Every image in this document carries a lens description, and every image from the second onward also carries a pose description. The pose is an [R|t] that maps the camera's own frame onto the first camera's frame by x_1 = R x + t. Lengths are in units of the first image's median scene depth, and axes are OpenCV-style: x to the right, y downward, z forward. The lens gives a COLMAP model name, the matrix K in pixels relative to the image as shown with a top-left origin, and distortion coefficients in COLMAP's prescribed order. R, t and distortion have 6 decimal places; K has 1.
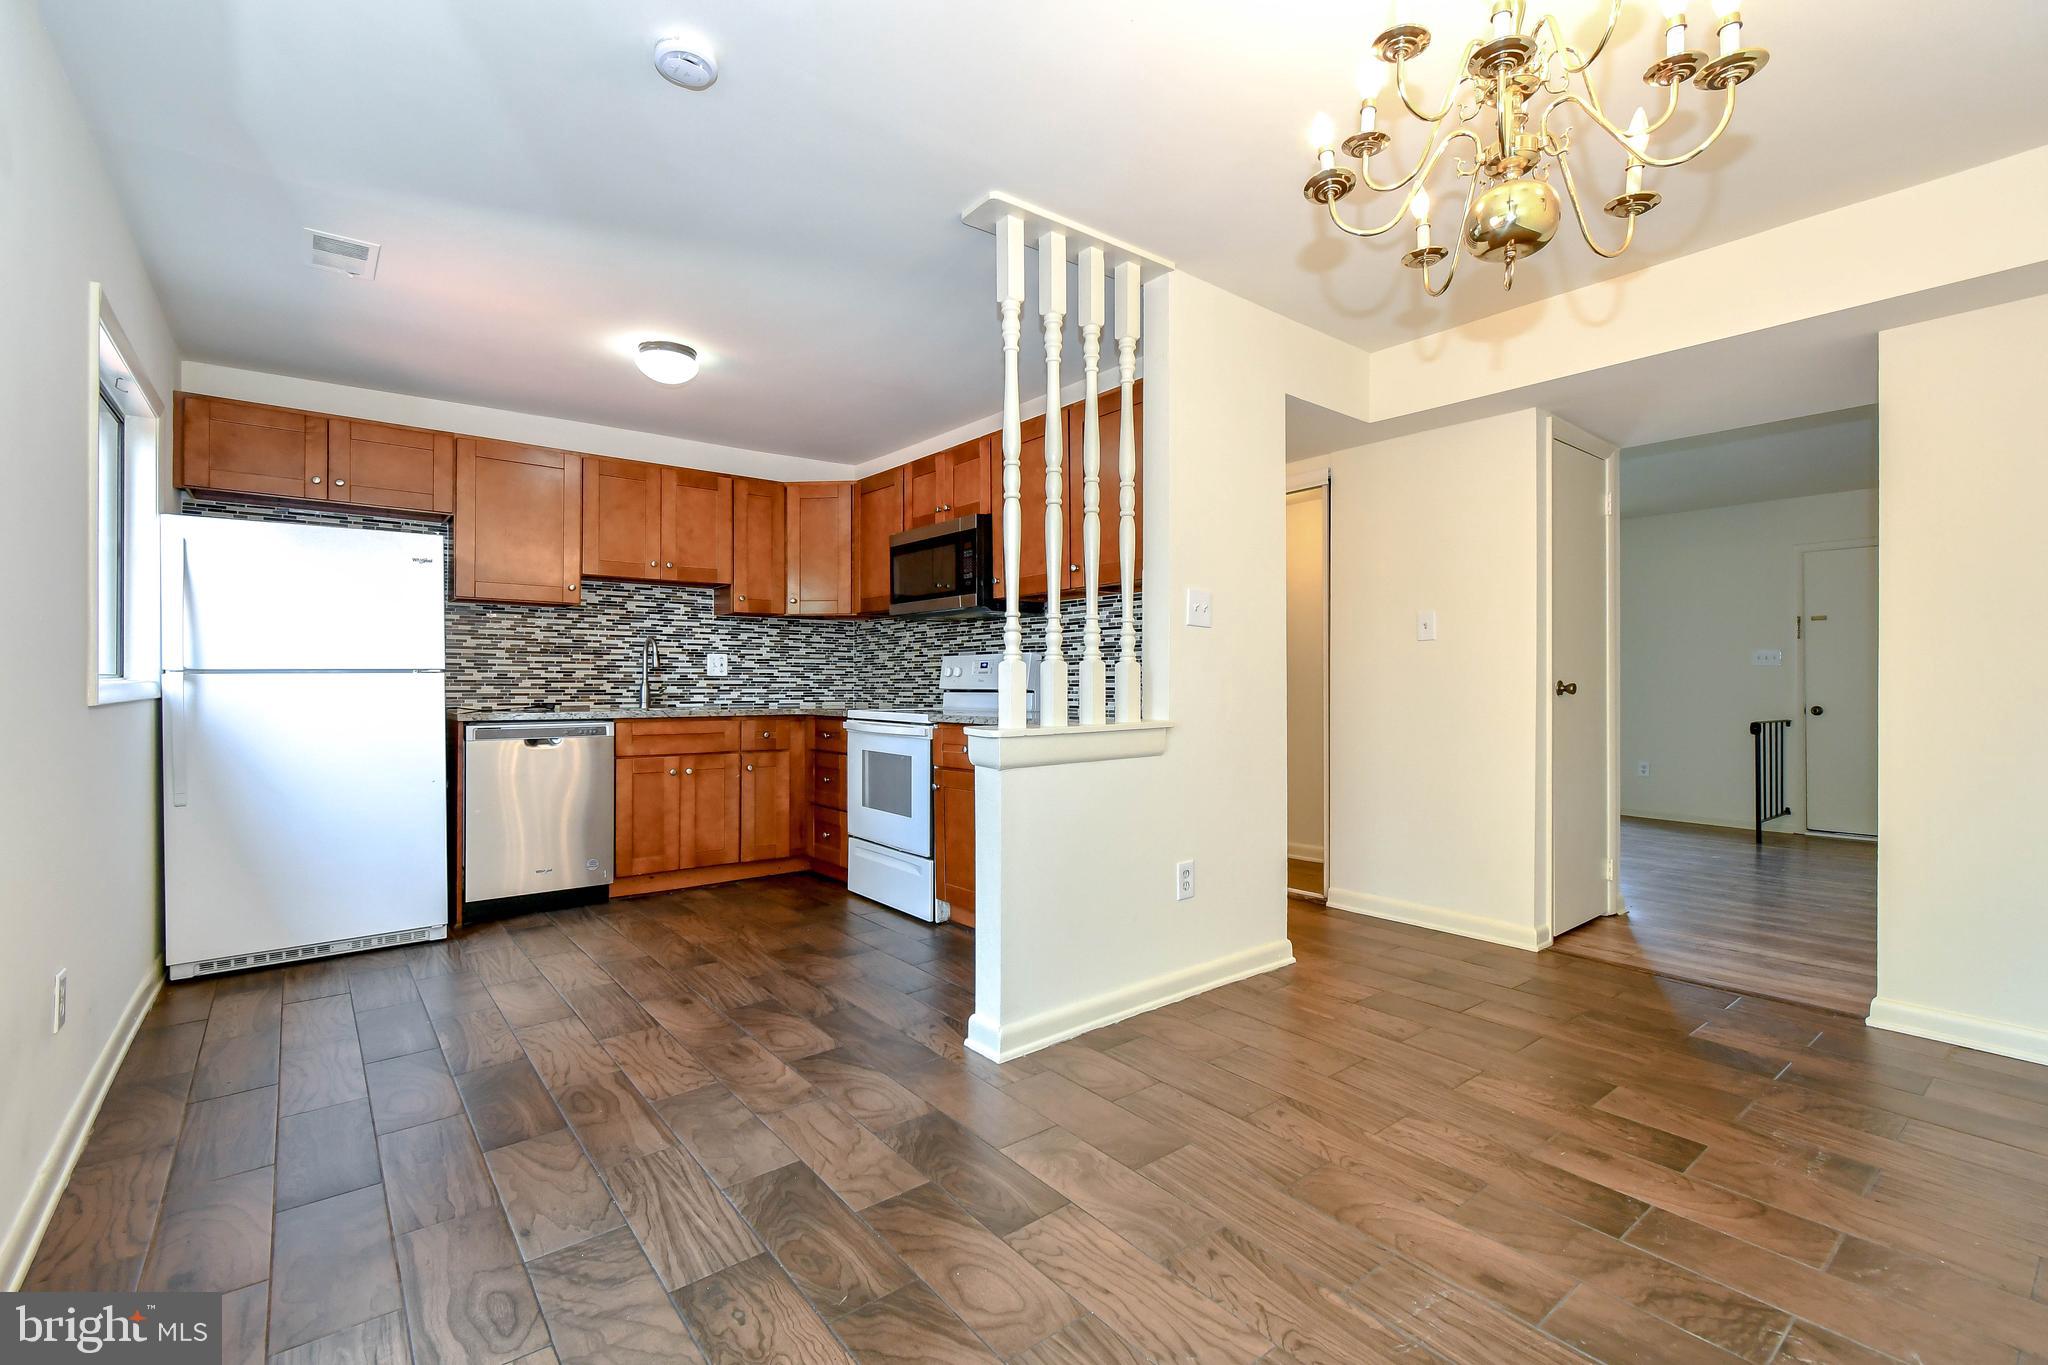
lens RADIAL K [[908.6, 0, 1031.8], [0, 908.6, 684.5], [0, 0, 1]] dist [0.014902, -0.007741]
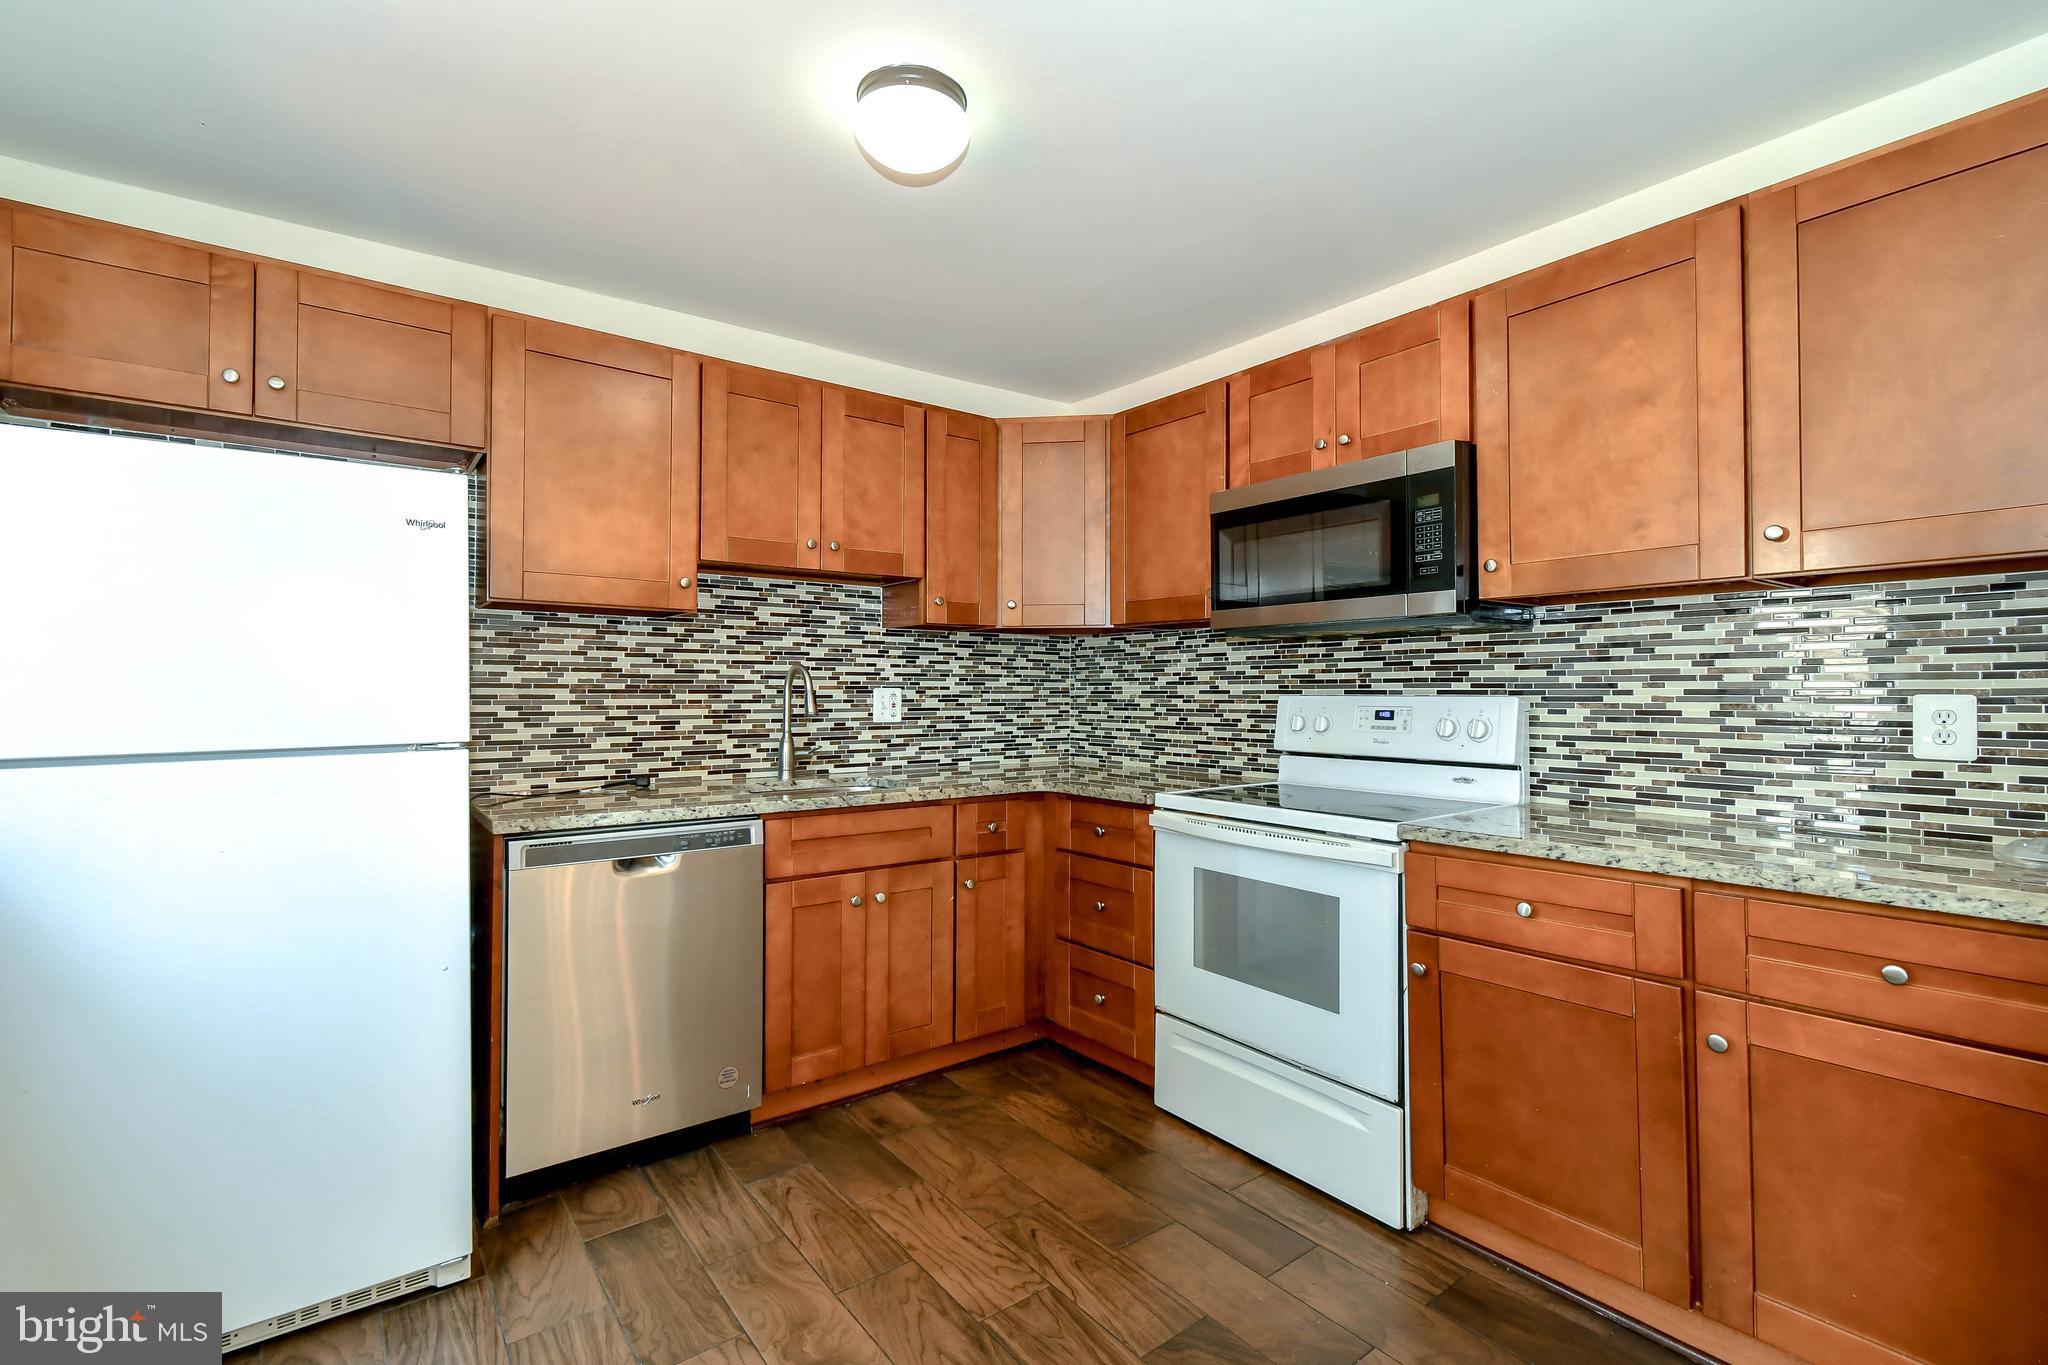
lens RADIAL K [[897.1, 0, 1022.7], [0, 897.1, 683.0], [0, 0, 1]] dist [0.010712, -0.006548]
pose [[0.999800, -0.000305, -0.020000, -0.292604], [0.000154, 0.999971, -0.007562, -0.039969], [0.020002, 0.007558, 0.999771, 0.454876]]
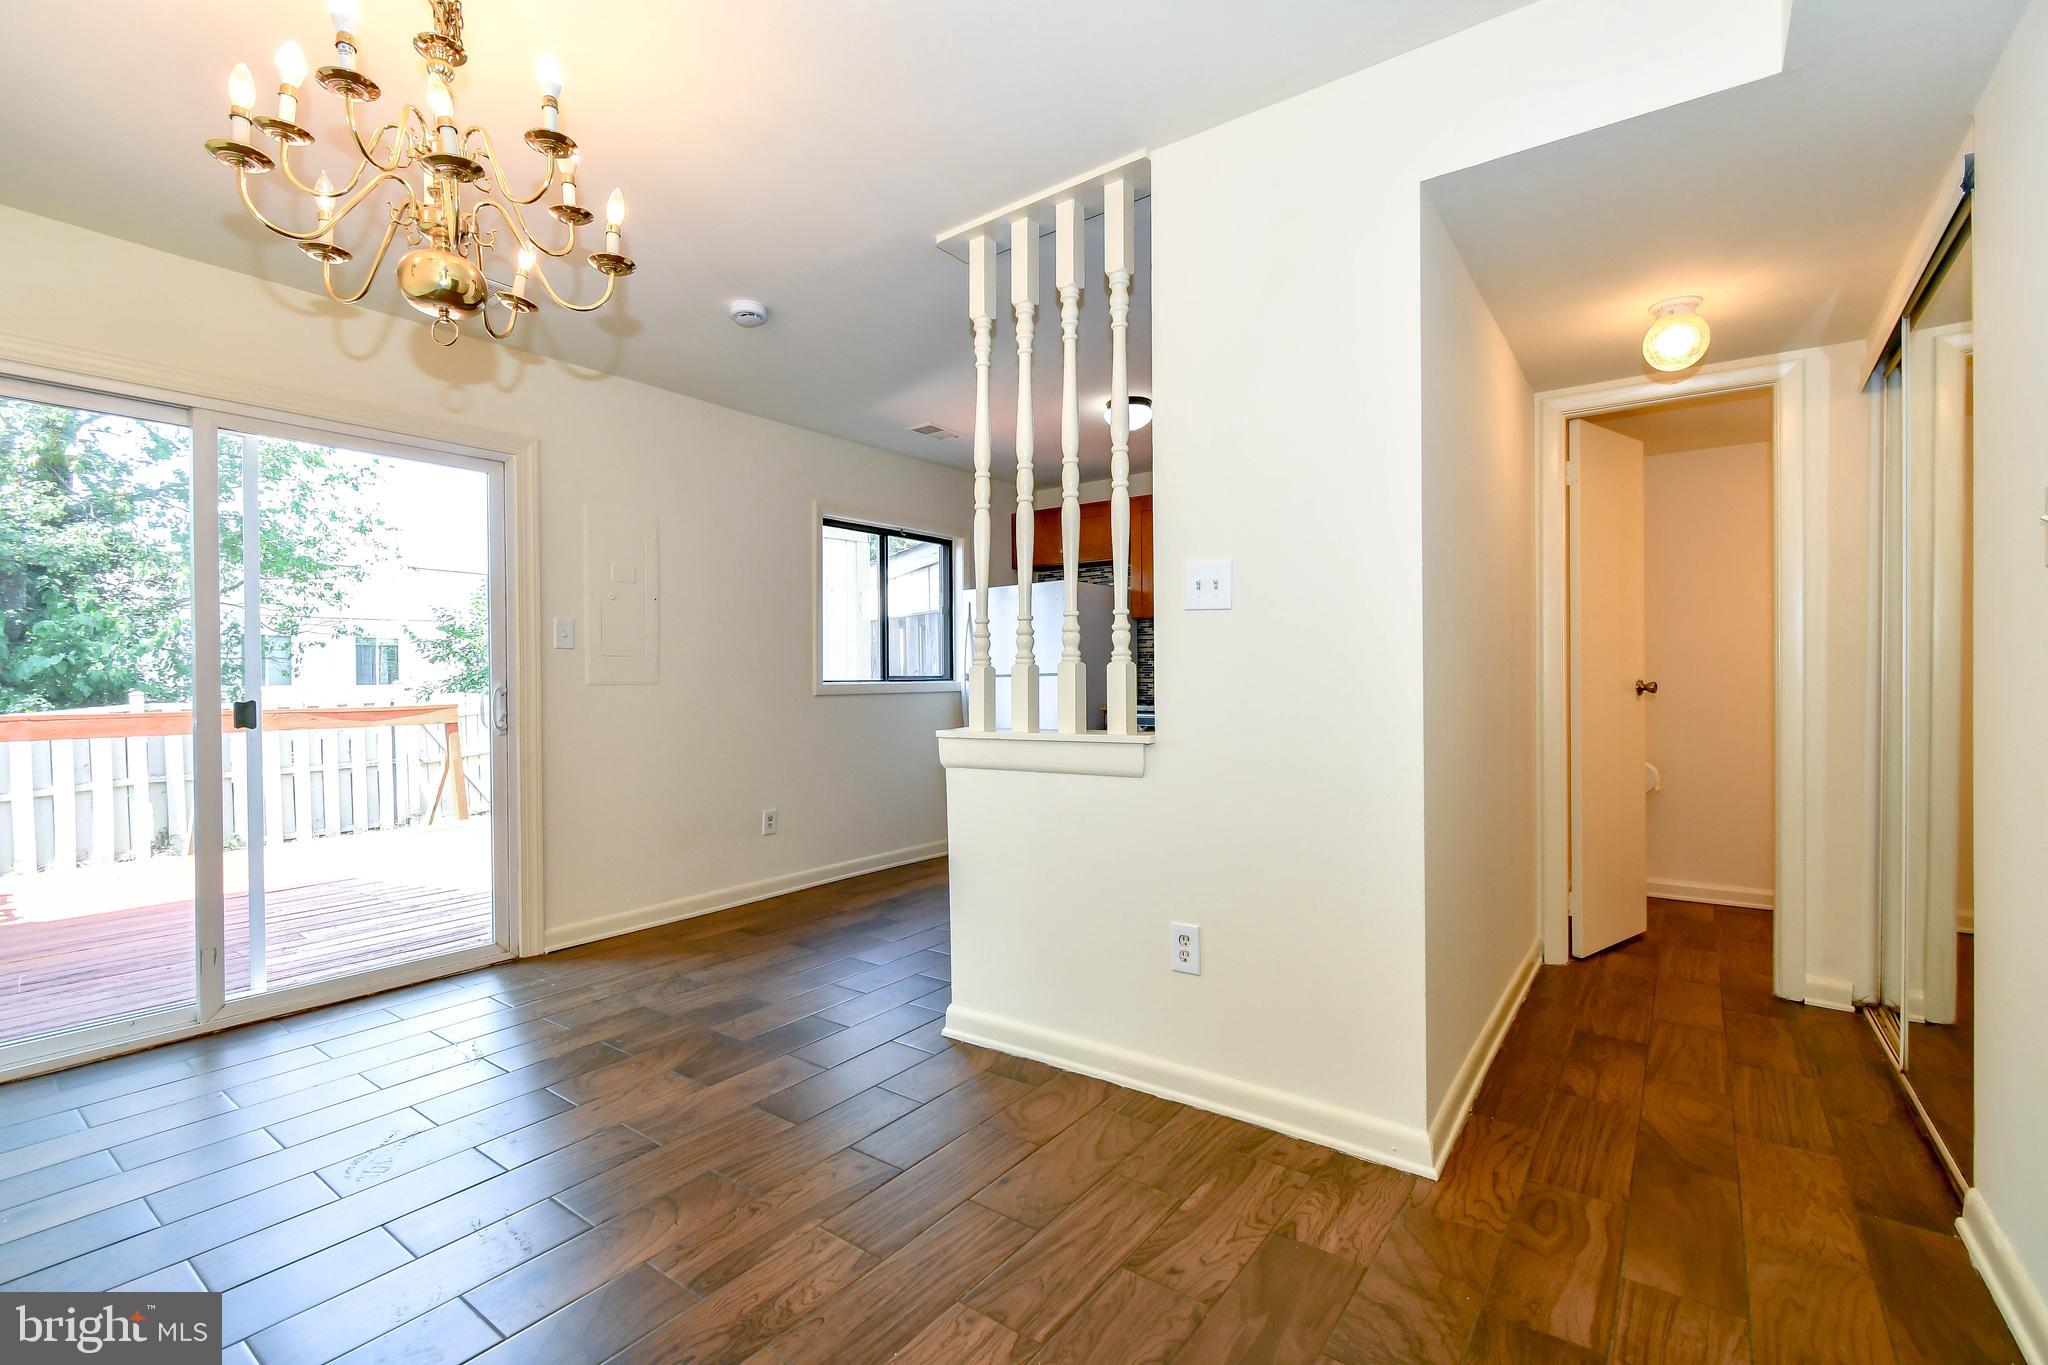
lens RADIAL K [[893.4, 0, 1013.5], [0, 893.4, 689.3], [0, 0, 1]] dist [-0.000211, -0.006748]
pose [[0.246188, 0.003542, -0.969216, 0.614955], [0.004728, 0.999977, 0.004855, -0.002601], [0.969211, -0.005778, 0.246166, 0.493450]]
